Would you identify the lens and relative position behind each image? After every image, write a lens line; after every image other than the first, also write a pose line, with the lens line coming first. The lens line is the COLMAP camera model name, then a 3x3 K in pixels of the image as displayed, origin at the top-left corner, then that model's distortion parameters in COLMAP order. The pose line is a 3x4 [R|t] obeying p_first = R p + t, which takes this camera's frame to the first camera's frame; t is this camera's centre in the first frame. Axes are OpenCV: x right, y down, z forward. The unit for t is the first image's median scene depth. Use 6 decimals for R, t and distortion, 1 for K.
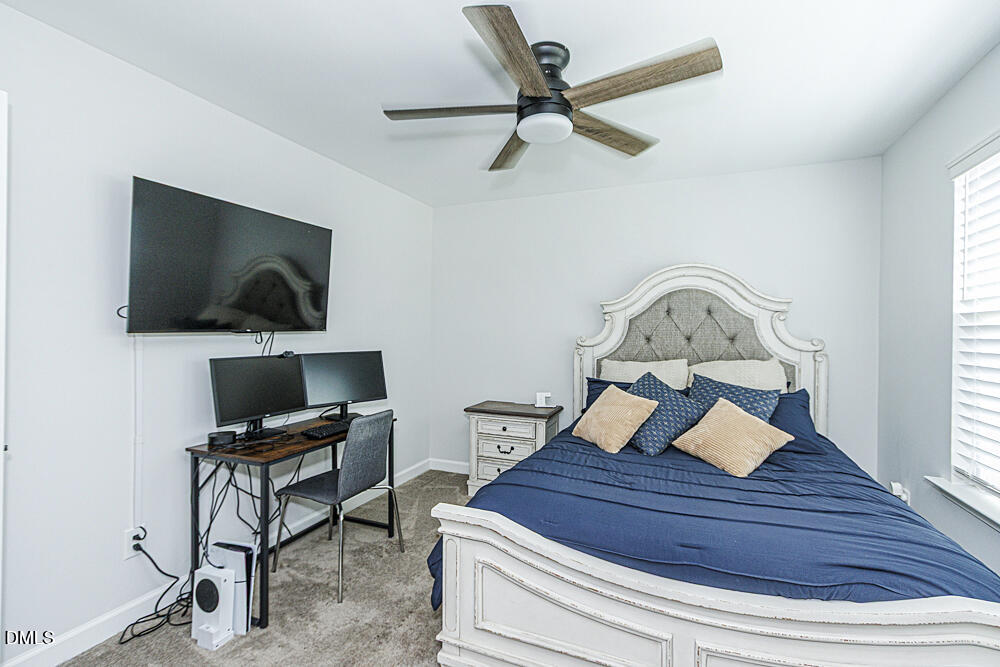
lens RADIAL K [[462.3, 0, 492.0], [0, 462.3, 332.9], [0, 0, 1]] dist [0.005239, 0.000511]
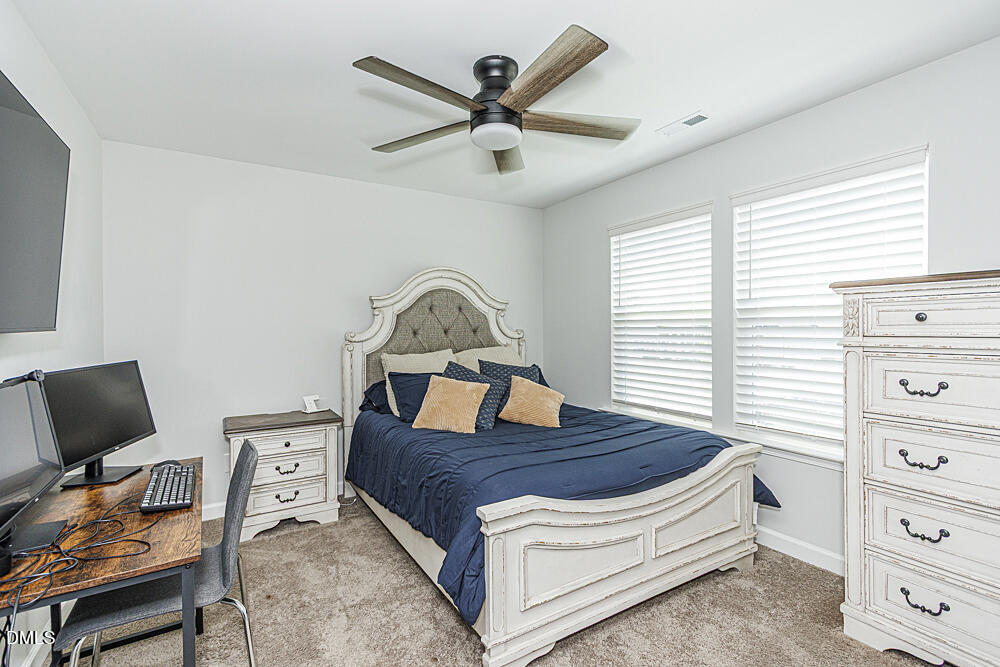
lens RADIAL K [[462.3, 0, 491.1], [0, 462.3, 328.6], [0, 0, 1]] dist [0.005239, 0.000511]
pose [[0.576720, -0.015835, 0.816789, -0.507478], [0.014062, 0.999856, 0.009455, -0.004589], [-0.816821, 0.006033, 0.576859, 0.251767]]
